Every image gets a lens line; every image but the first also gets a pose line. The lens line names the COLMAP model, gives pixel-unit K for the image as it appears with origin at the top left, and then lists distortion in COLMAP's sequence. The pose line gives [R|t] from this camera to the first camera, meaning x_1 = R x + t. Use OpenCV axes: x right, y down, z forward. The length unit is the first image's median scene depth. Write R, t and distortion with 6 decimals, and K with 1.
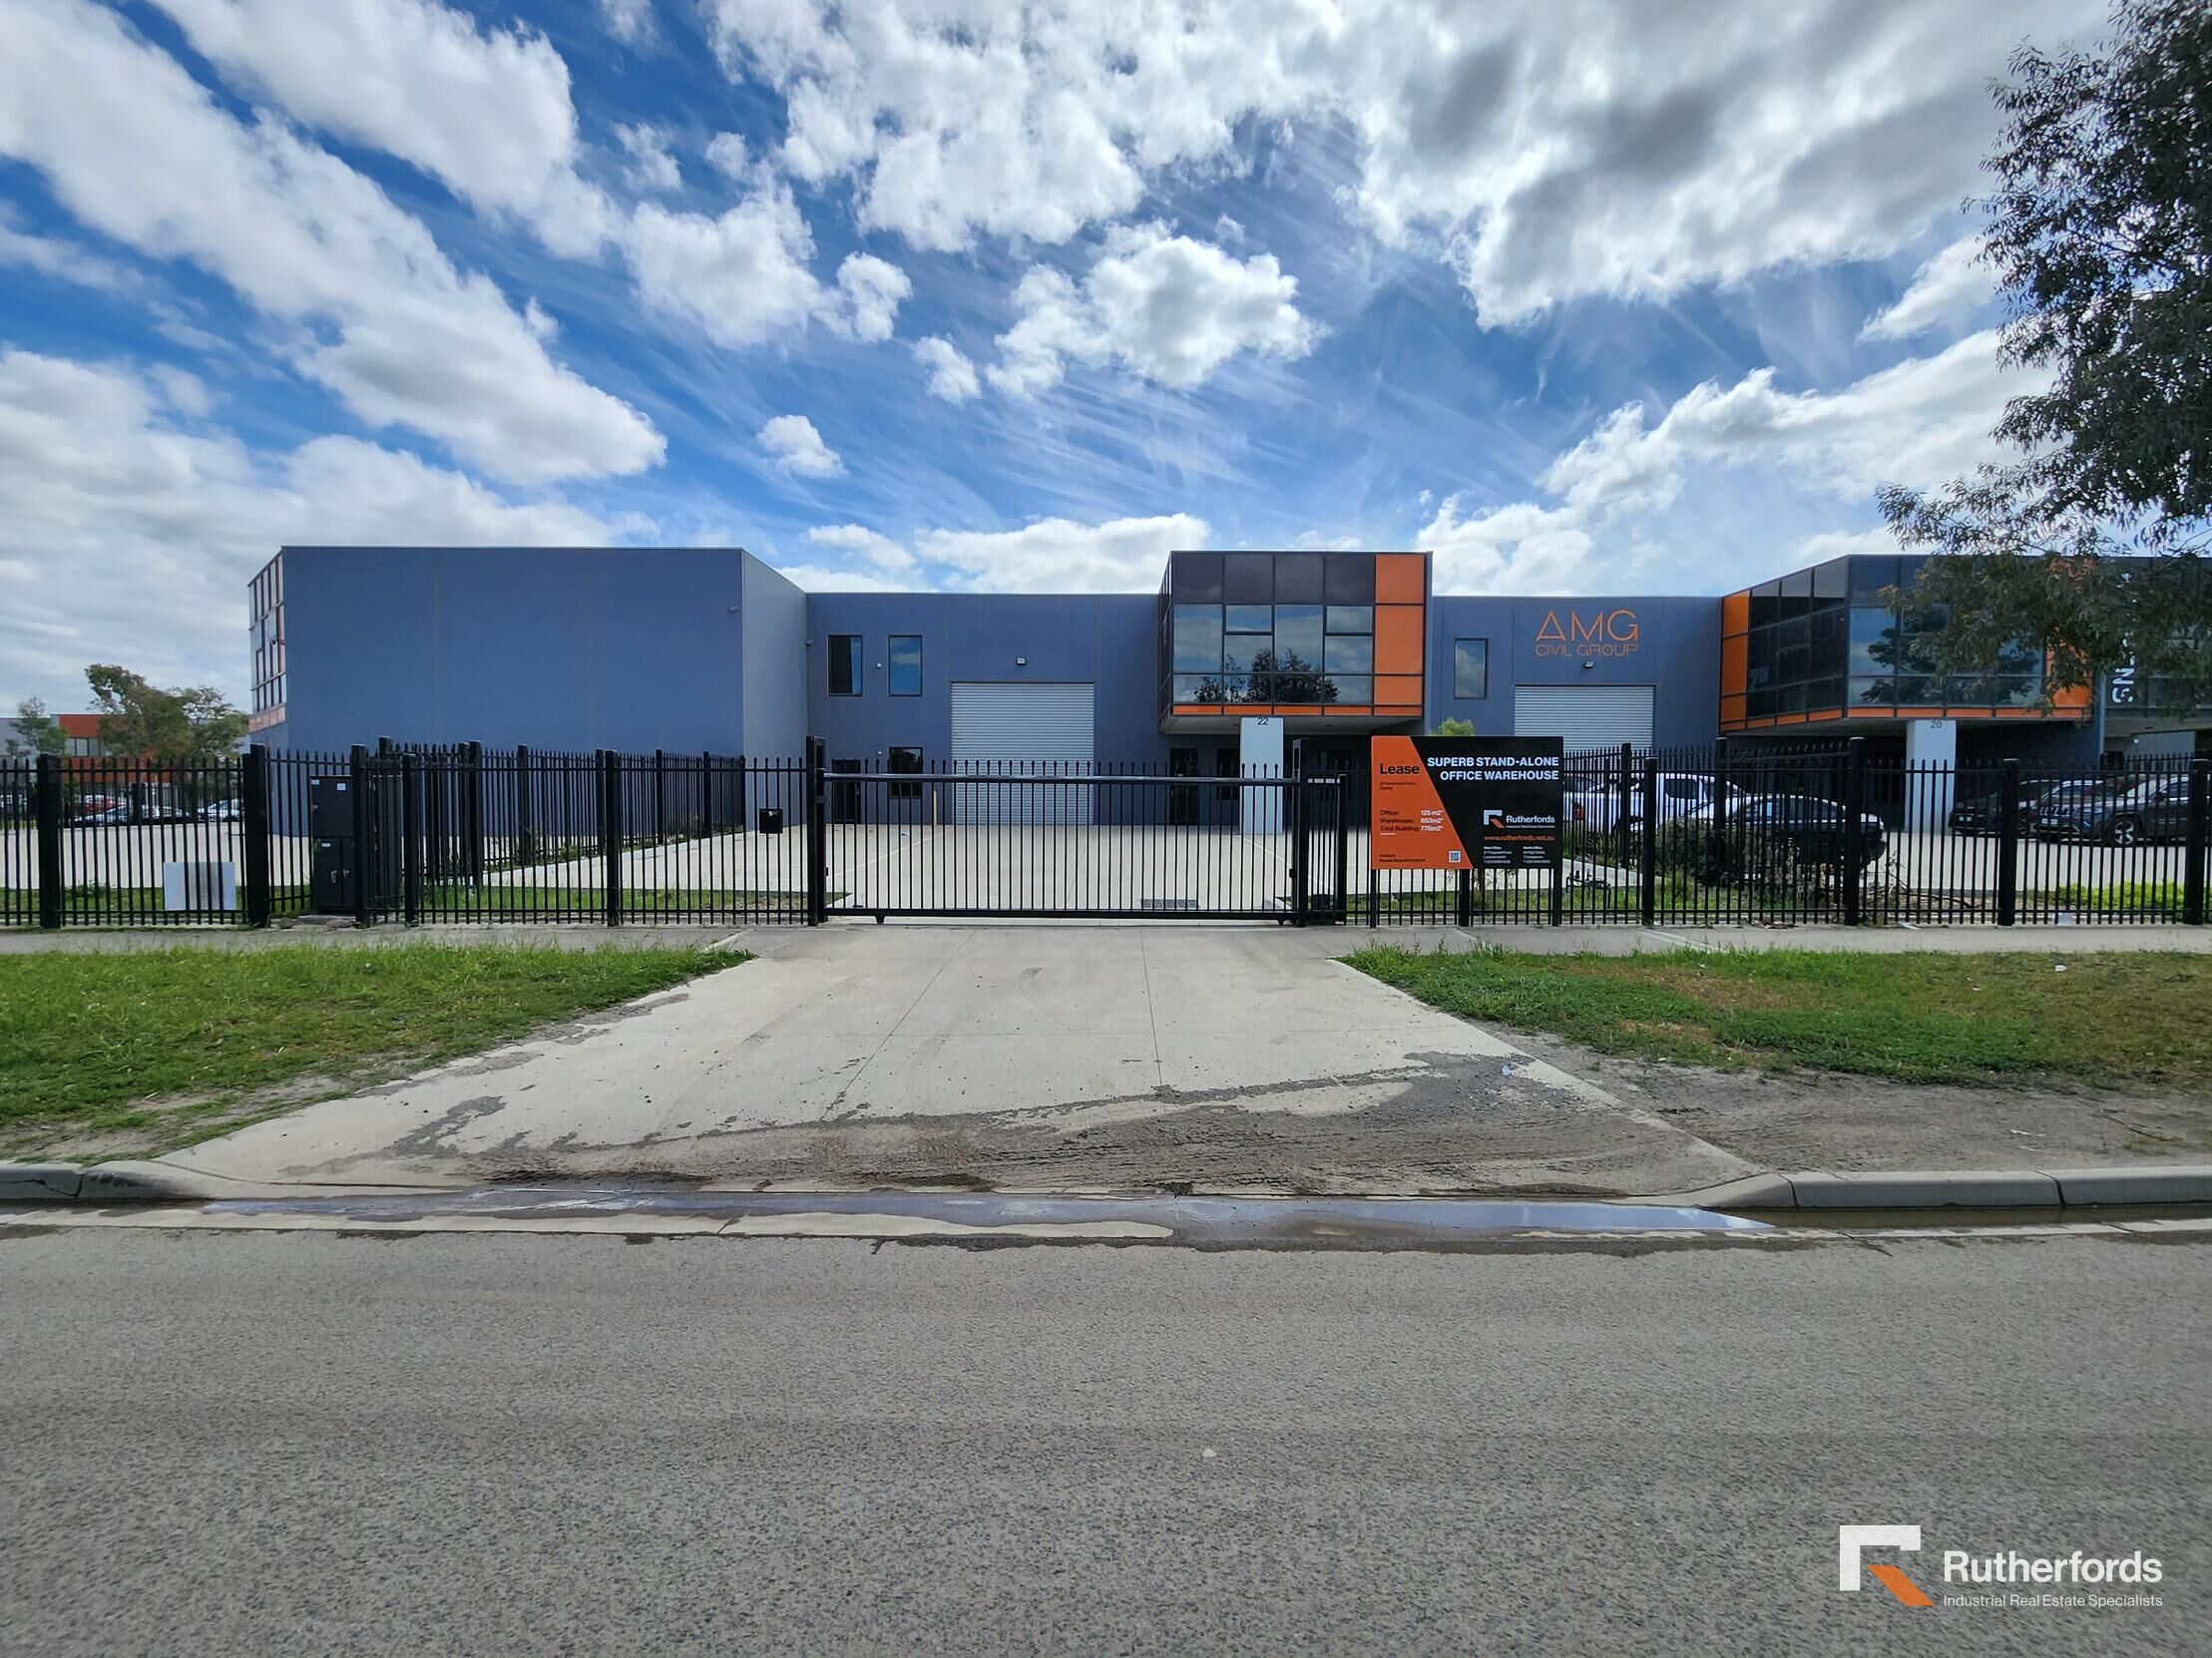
lens RADIAL K [[912.1, 0, 1106.6], [0, 912.1, 825.4], [0, 0, 1]] dist [-0.002758, 0.000071]
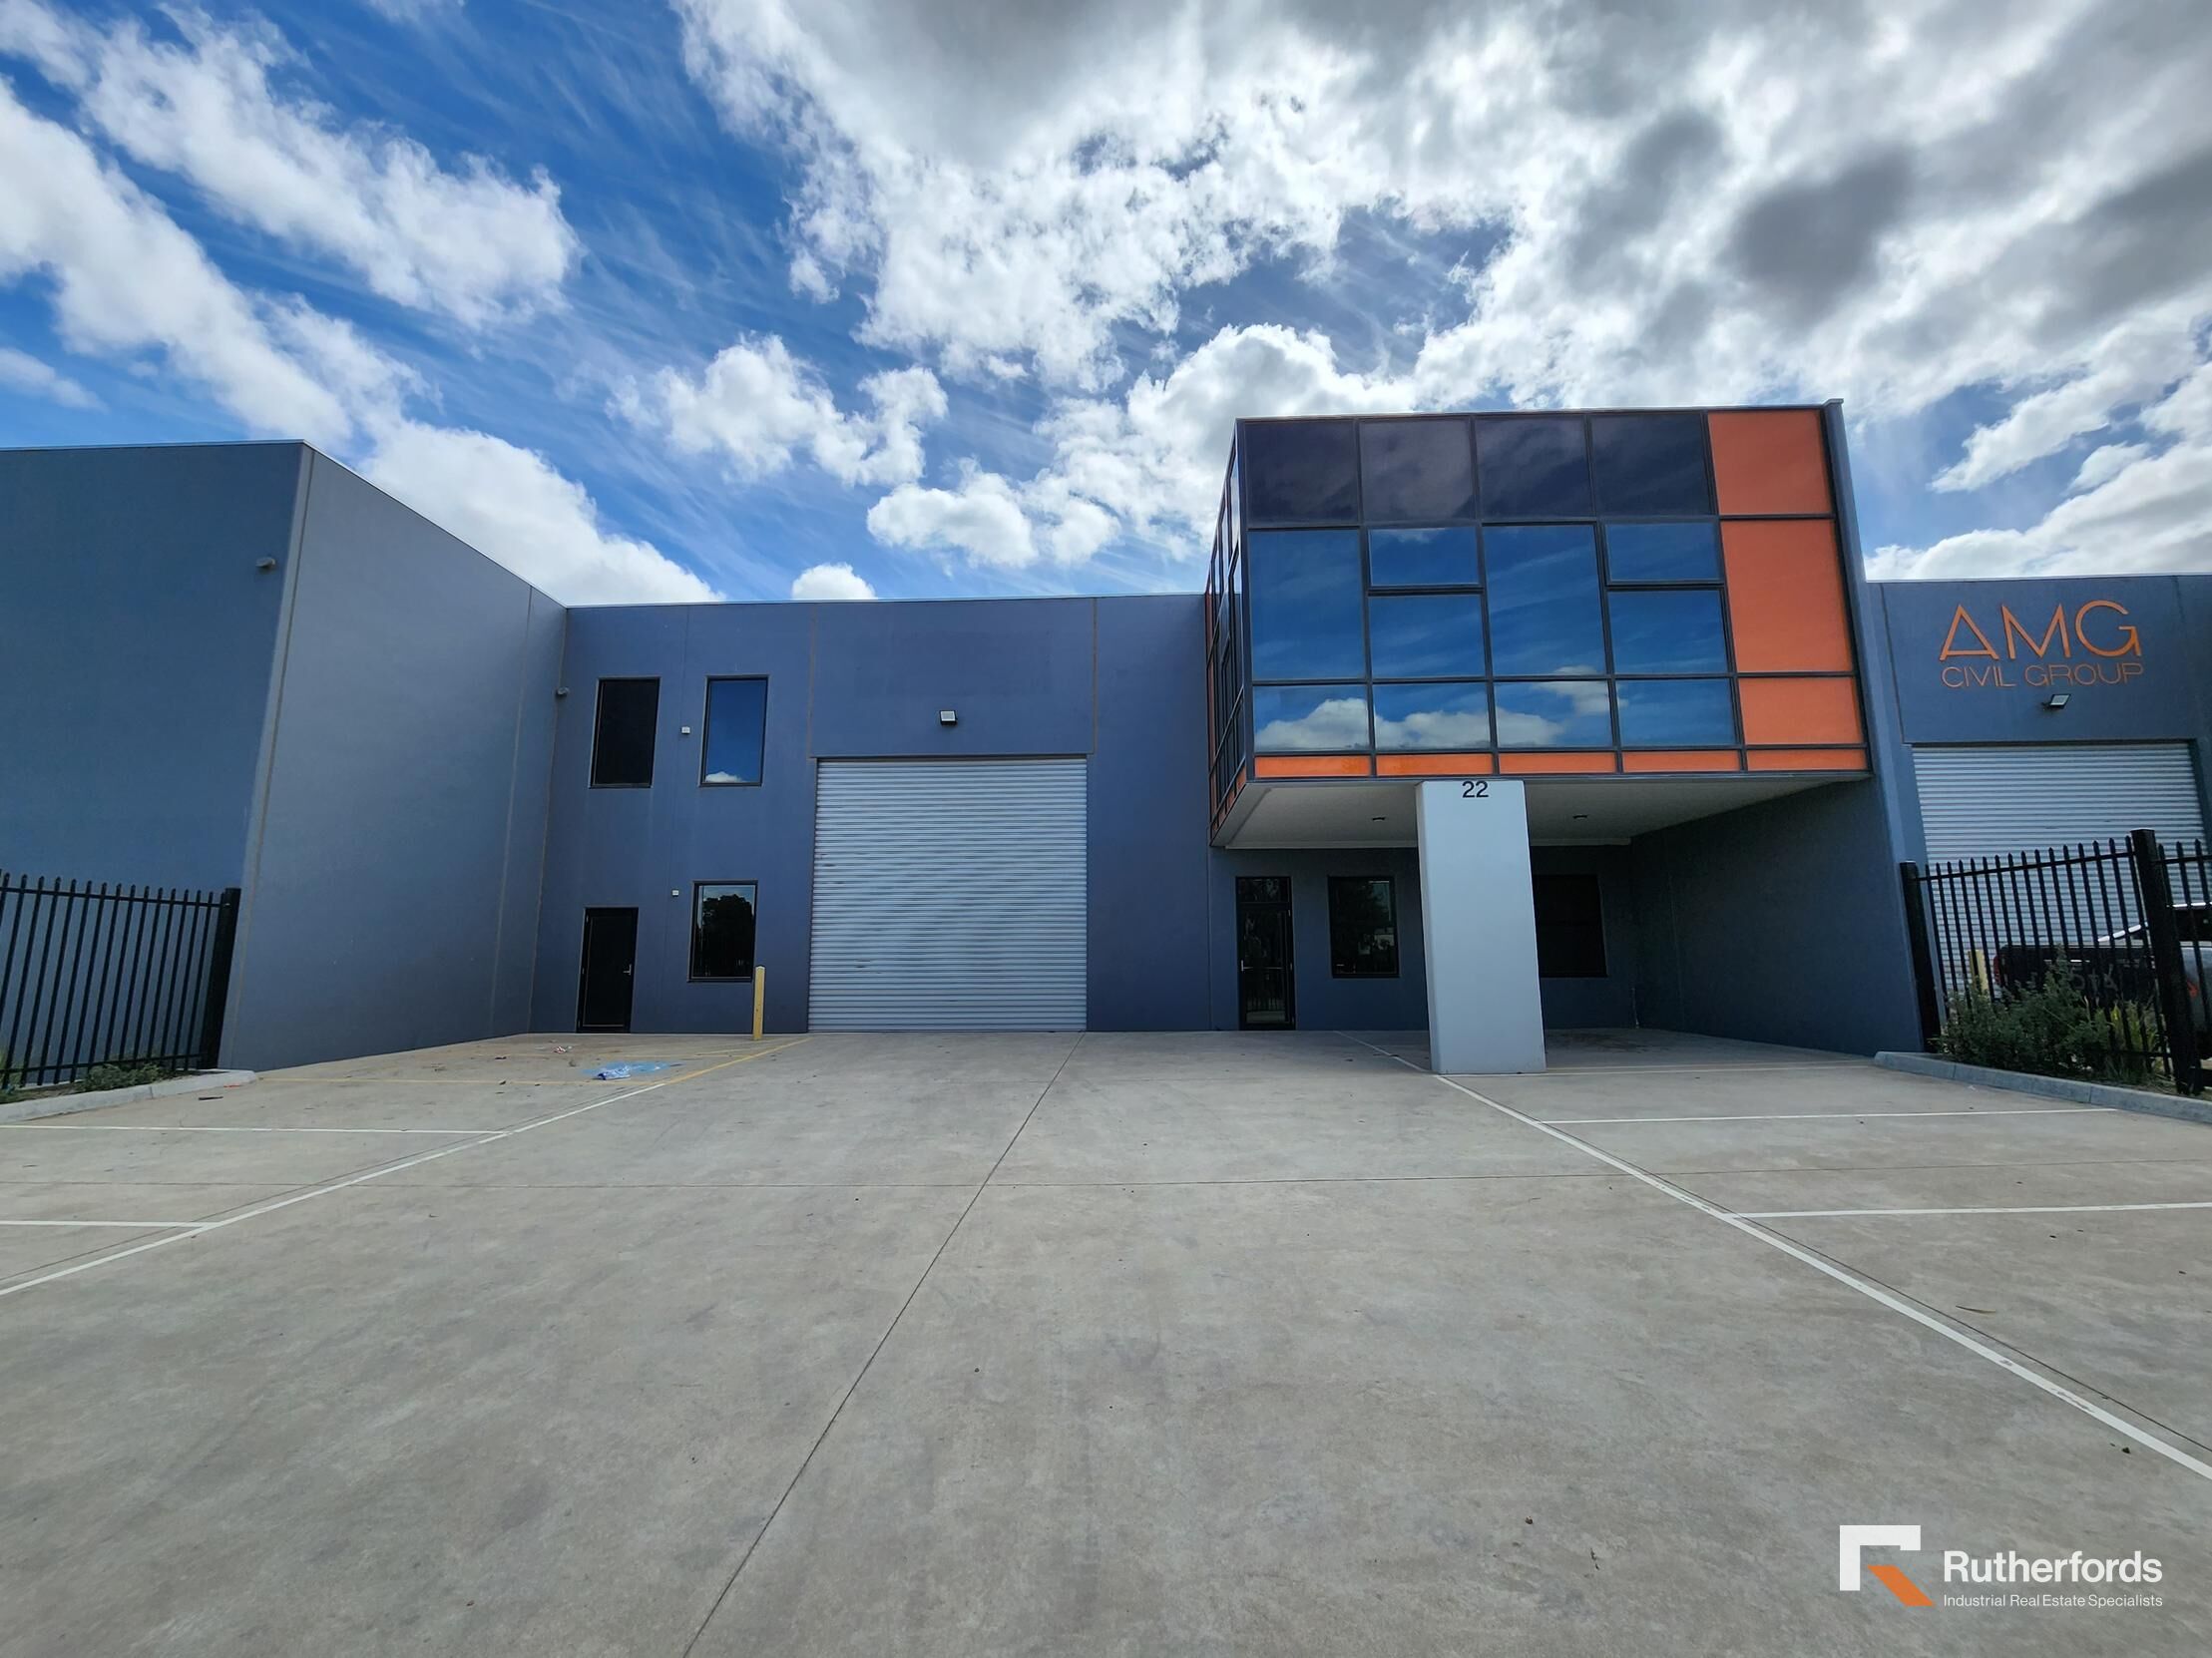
lens RADIAL K [[912.1, 0, 1108.5], [0, 912.1, 819.1], [0, 0, 1]] dist [-0.002758, 0.000071]
pose [[0.999034, -0.017176, -0.040443, 0.019210], [0.009231, 0.981936, -0.188986, -0.020285], [0.042958, 0.188430, 0.981147, 0.491295]]
